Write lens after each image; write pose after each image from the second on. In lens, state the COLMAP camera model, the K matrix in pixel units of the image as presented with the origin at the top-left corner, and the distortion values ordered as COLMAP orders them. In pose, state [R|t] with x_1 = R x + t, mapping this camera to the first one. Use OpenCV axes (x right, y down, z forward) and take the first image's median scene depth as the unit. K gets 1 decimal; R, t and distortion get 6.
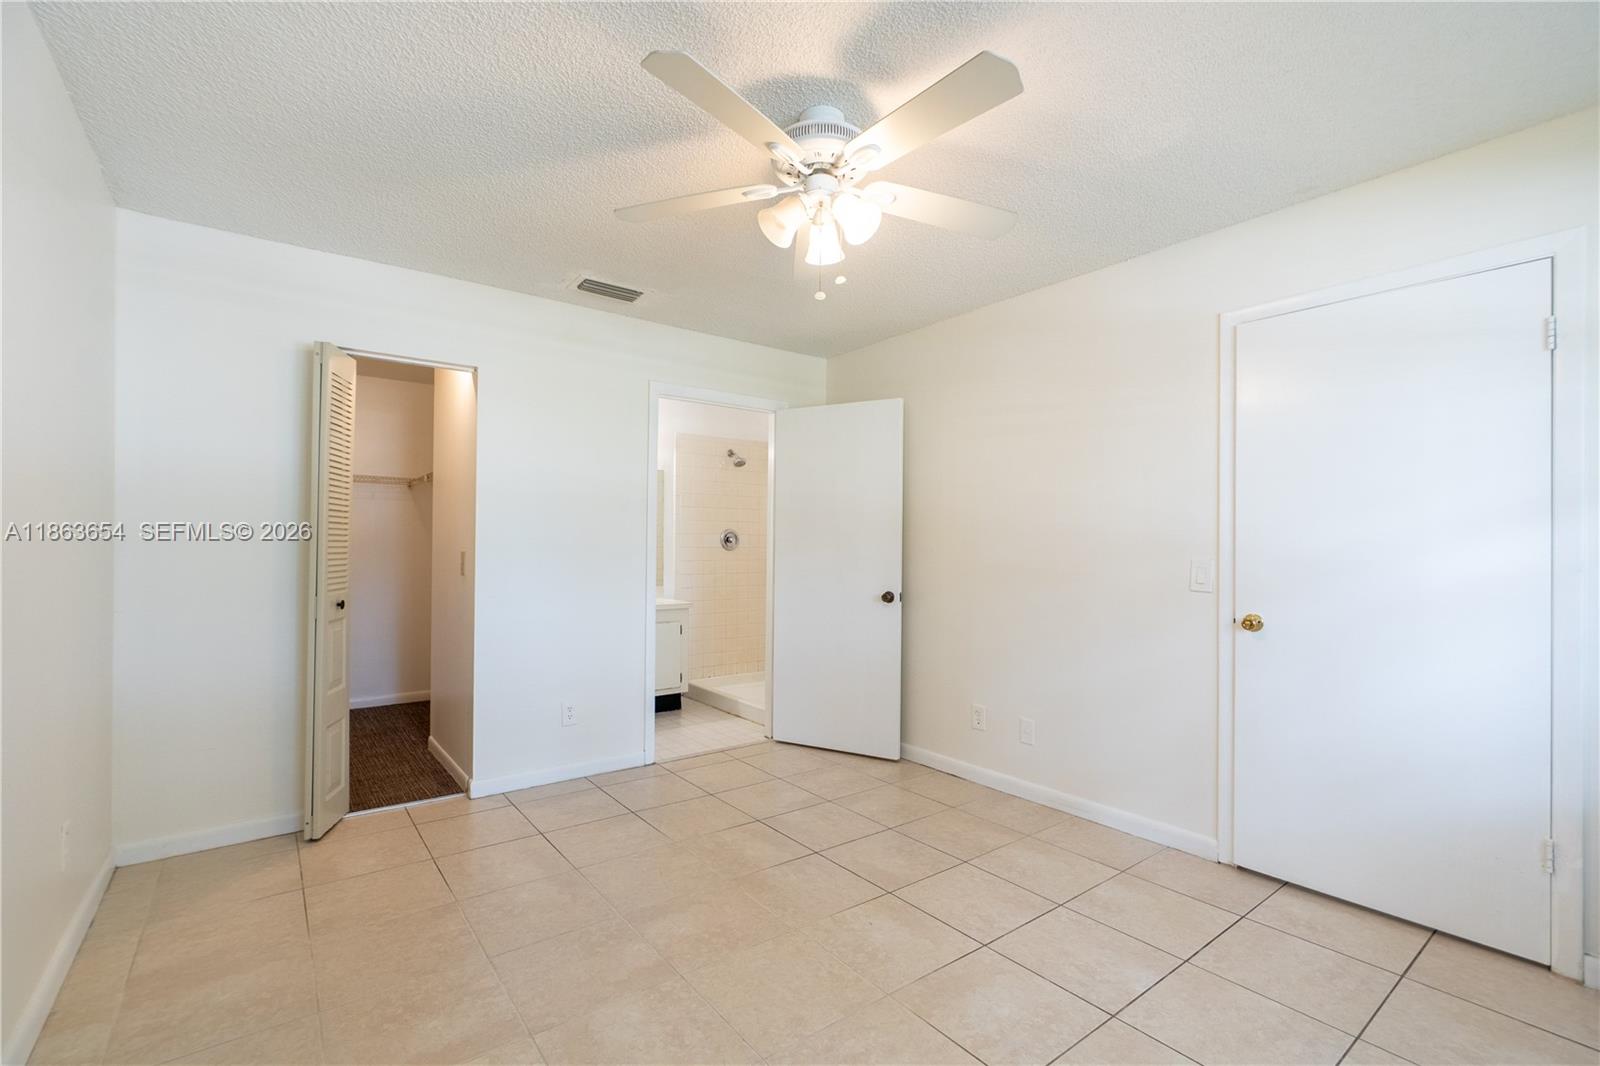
lens RADIAL K [[706.4, 0, 804.3], [0, 706.4, 536.8], [0, 0, 1]] dist [-0.011569, 0.004406]
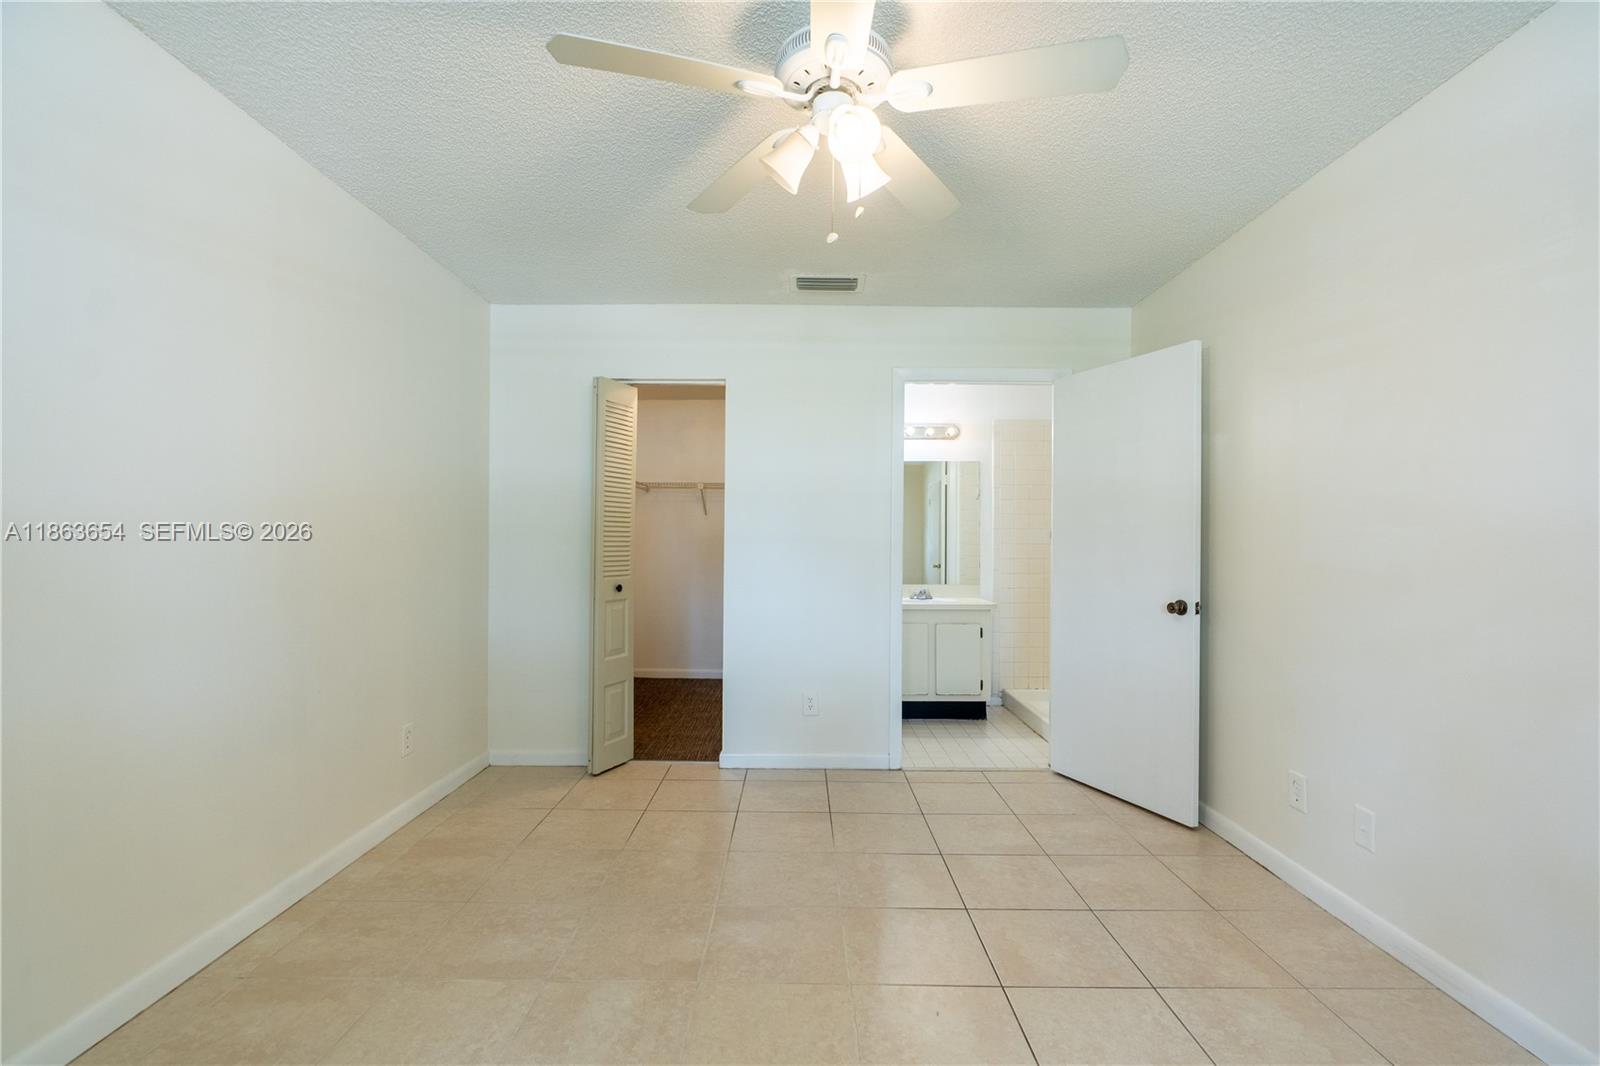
lens RADIAL K [[706.4, 0, 770.5], [0, 706.4, 533.9], [0, 0, 1]] dist [-0.011569, 0.004406]
pose [[0.791384, -0.009697, -0.611242, 0.271094], [0.007966, 0.999953, -0.005550, 0.009281], [0.611267, -0.000477, 0.791424, 0.164450]]
